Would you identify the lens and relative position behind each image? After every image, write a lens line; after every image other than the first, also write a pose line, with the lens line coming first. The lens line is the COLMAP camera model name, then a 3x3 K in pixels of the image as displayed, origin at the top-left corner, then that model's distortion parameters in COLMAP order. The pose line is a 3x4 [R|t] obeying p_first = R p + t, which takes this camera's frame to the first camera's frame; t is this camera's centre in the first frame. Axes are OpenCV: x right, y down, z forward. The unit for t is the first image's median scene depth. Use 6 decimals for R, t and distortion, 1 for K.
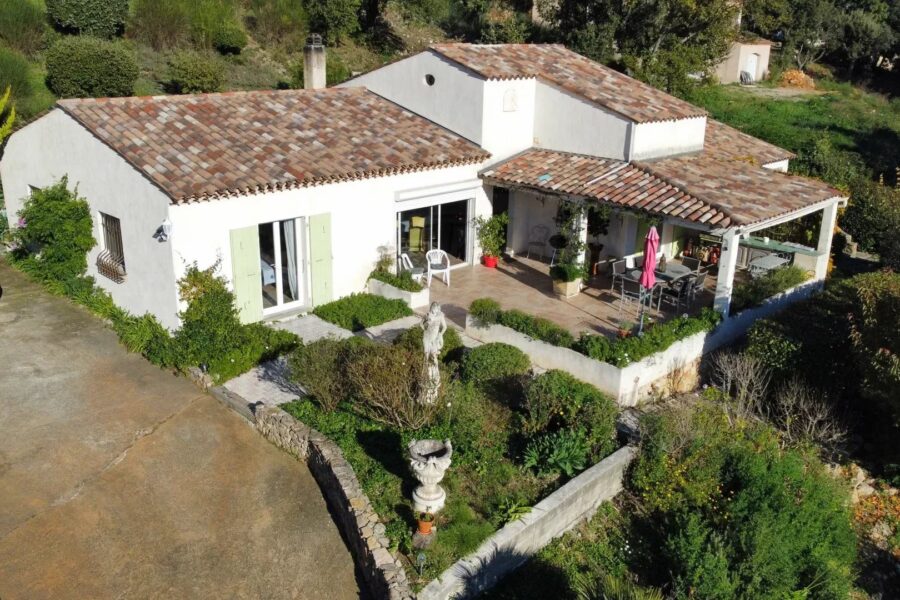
lens RADIAL K [[811.8, 0, 443.6], [0, 811.8, 305.0], [0, 0, 1]] dist [0.011820, -0.046511]
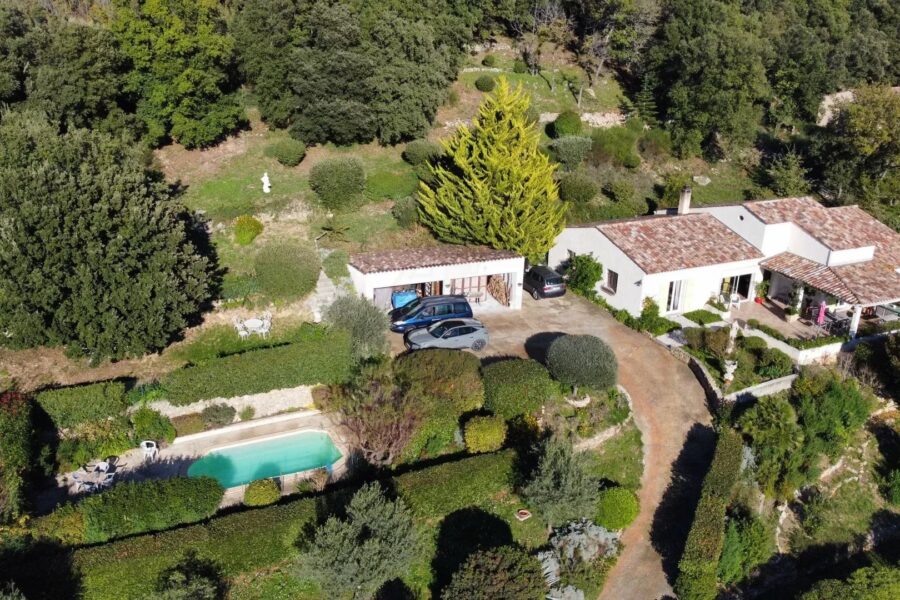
lens RADIAL K [[811.8, 0, 452.8], [0, 811.8, 307.2], [0, 0, 1]] dist [0.011820, -0.046511]
pose [[0.945623, 0.123790, -0.300788, -0.077052], [-0.112701, 0.992160, 0.054014, -0.072173], [0.305116, -0.017177, 0.952160, -1.657566]]
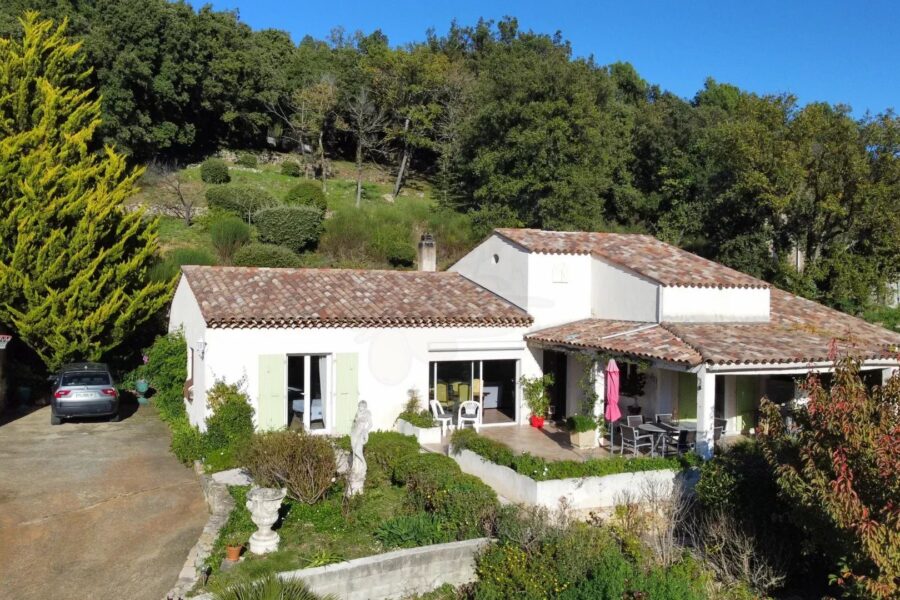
lens RADIAL K [[811.8, 0, 447.4], [0, 811.8, 298.3], [0, 0, 1]] dist [0.011820, -0.046511]
pose [[0.933680, -0.006983, -0.358041, 0.376115], [-0.108469, 0.947328, -0.301336, 0.140628], [0.341287, 0.320188, 0.883744, 0.002571]]
